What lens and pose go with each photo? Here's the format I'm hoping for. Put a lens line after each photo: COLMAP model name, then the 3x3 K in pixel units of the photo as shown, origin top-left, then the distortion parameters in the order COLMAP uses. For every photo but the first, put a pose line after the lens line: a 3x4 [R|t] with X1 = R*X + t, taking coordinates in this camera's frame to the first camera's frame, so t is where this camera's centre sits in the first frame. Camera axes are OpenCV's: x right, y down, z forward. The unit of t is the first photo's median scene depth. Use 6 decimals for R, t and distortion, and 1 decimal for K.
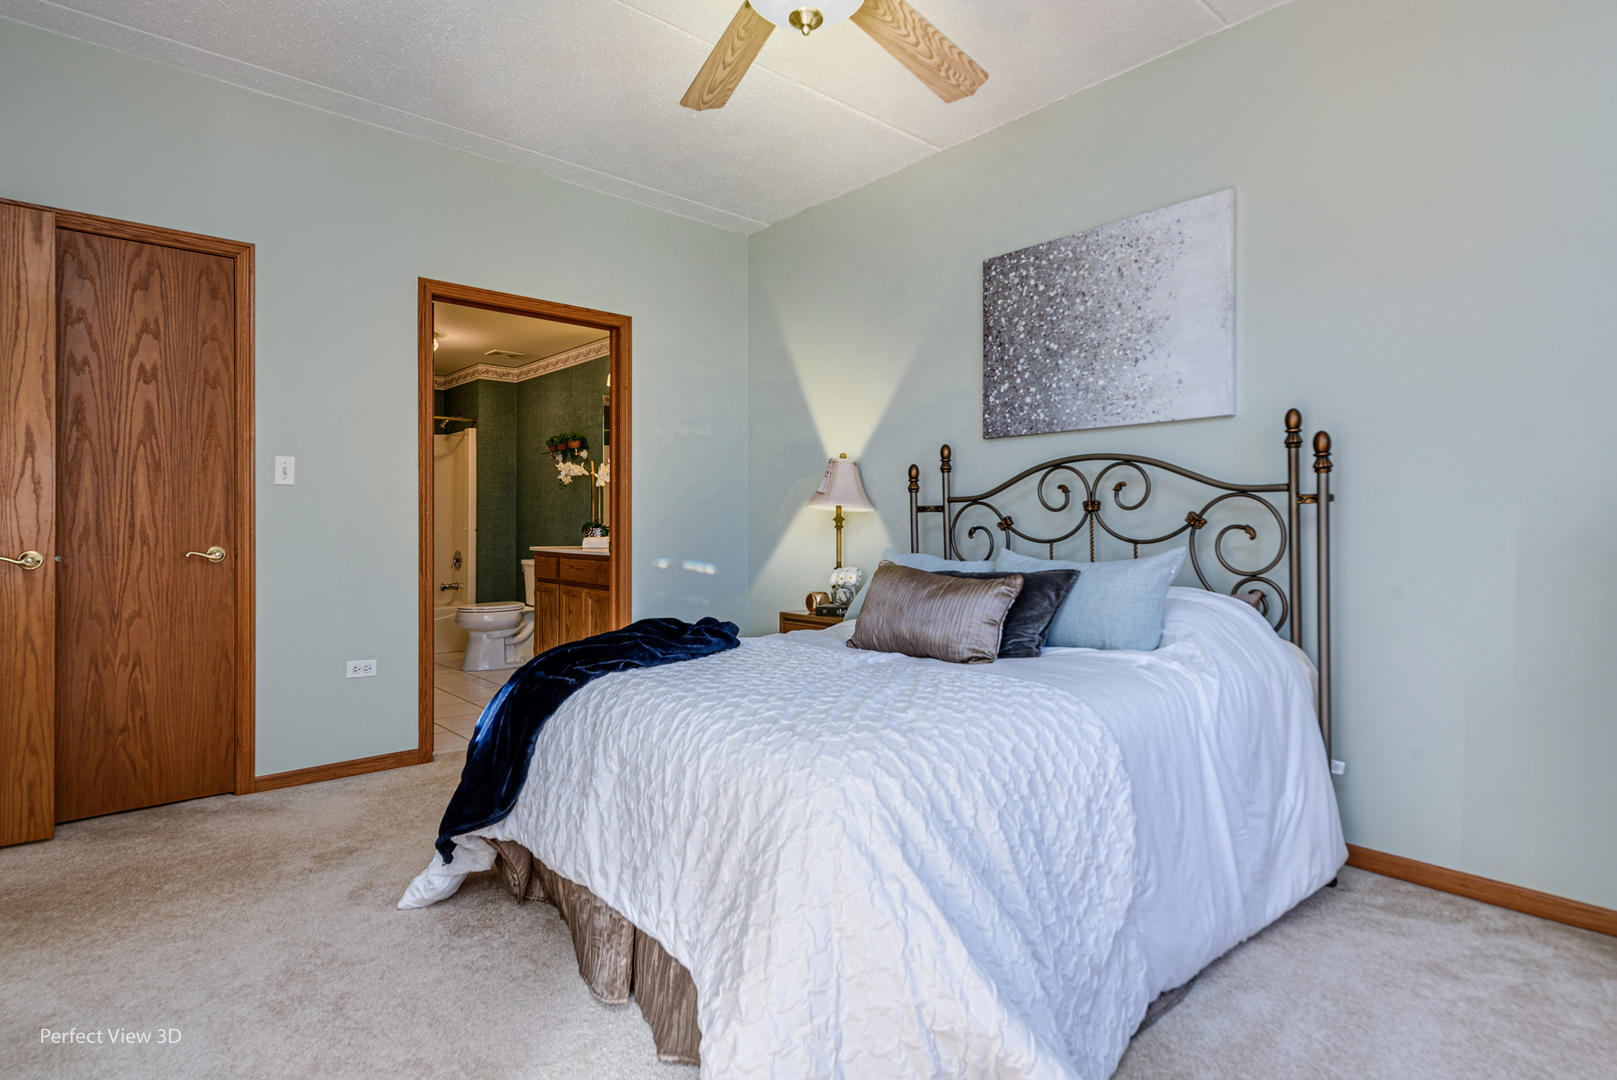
lens RADIAL K [[846.7, 0, 808.5], [0, 846.7, 540.0], [0, 0, 1]] dist [0.013356, -0.000133]
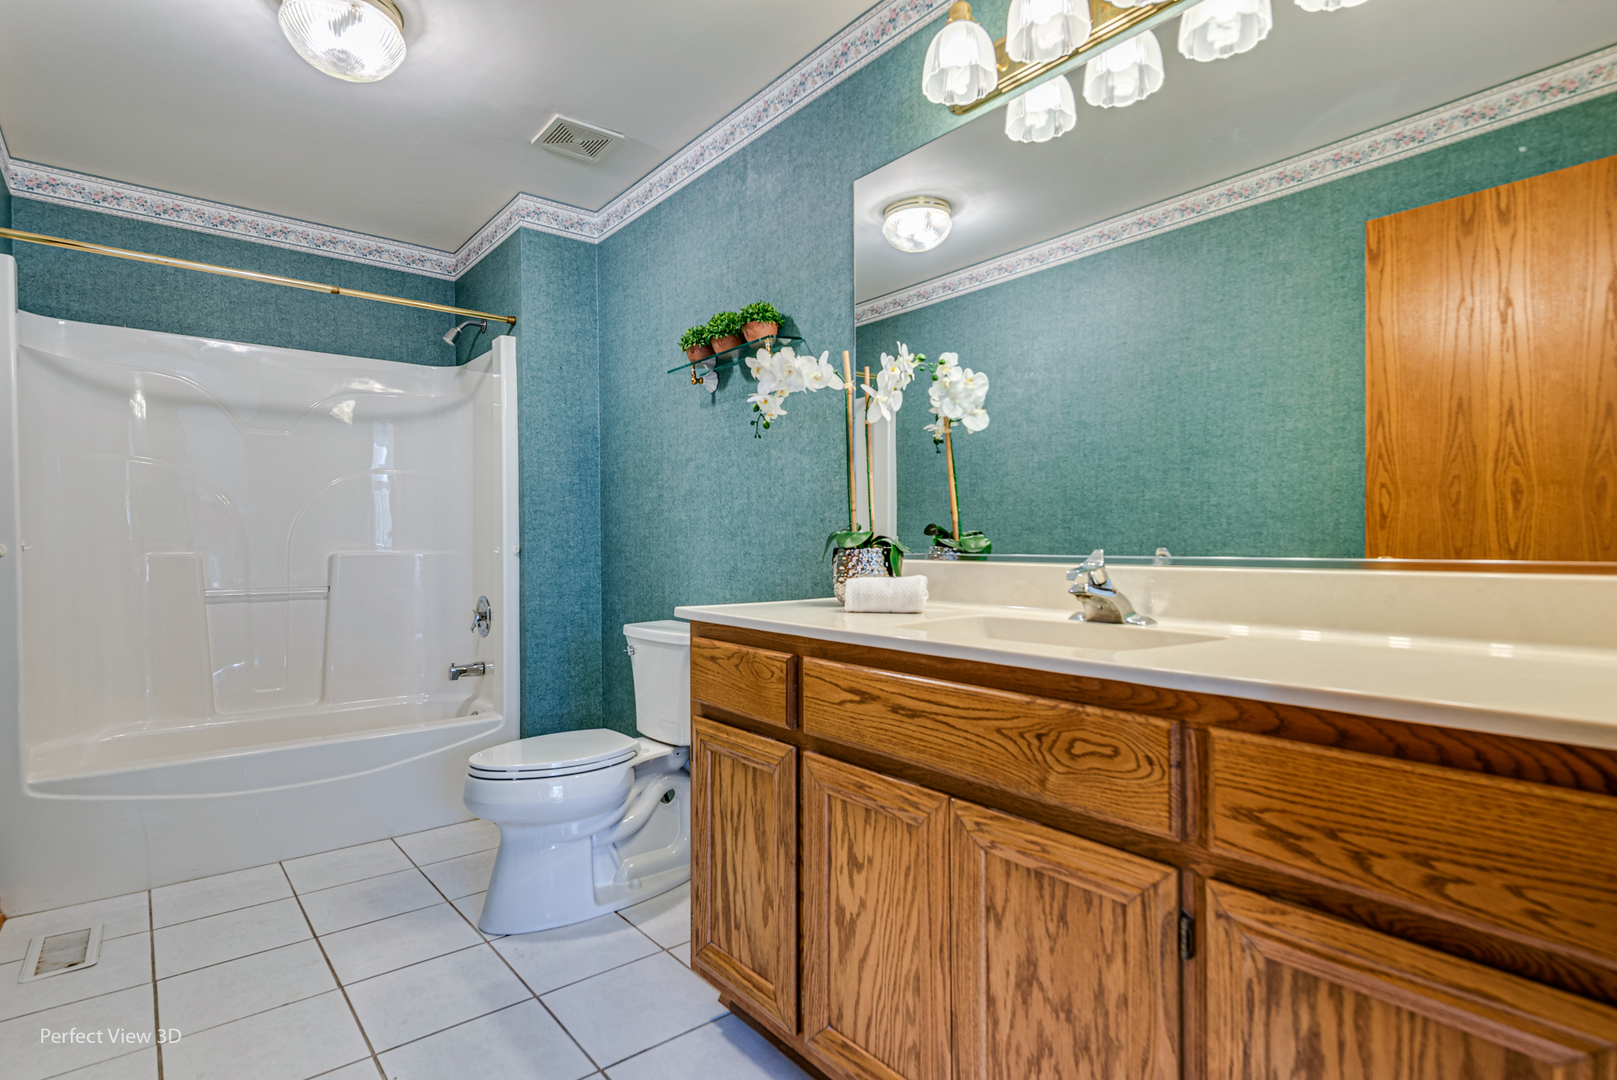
lens RADIAL K [[802.6, 0, 805.0], [0, 802.6, 566.2], [0, 0, 1]] dist [0.002019, 0.000085]
pose [[0.999207, -0.010256, -0.038477, -0.214543], [0.010713, 0.999874, 0.011707, -0.008844], [0.038352, -0.012110, 0.999191, 0.557026]]
